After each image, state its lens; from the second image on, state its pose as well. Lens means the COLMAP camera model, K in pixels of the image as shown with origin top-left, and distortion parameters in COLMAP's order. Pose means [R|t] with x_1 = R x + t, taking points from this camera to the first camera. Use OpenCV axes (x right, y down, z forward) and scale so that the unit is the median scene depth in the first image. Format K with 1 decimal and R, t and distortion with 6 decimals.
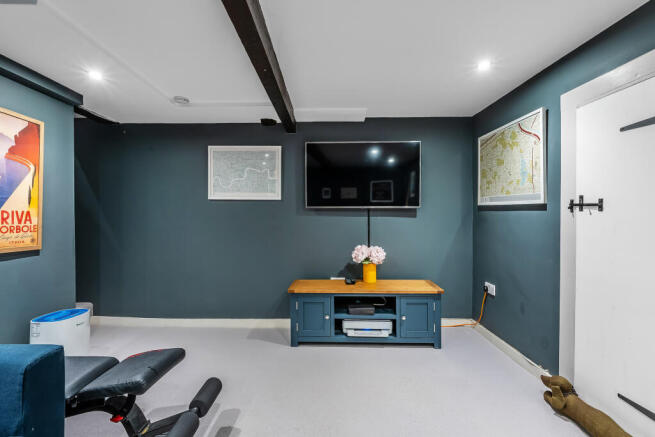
lens RADIAL K [[286.5, 0, 326.8], [0, 286.5, 213.7], [0, 0, 1]] dist [-0.002223, 0.000852]
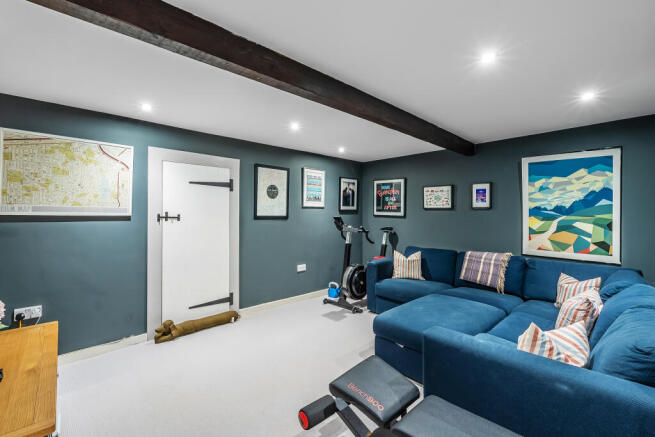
lens RADIAL K [[286.5, 0, 326.8], [0, 286.5, 216.3], [0, 0, 1]] dist [-0.002223, 0.000852]
pose [[-0.688272, -0.003186, 0.725445, -0.806881], [0.003858, 0.999960, 0.008053, -0.037165], [-0.725442, 0.008342, -0.688233, 1.147125]]
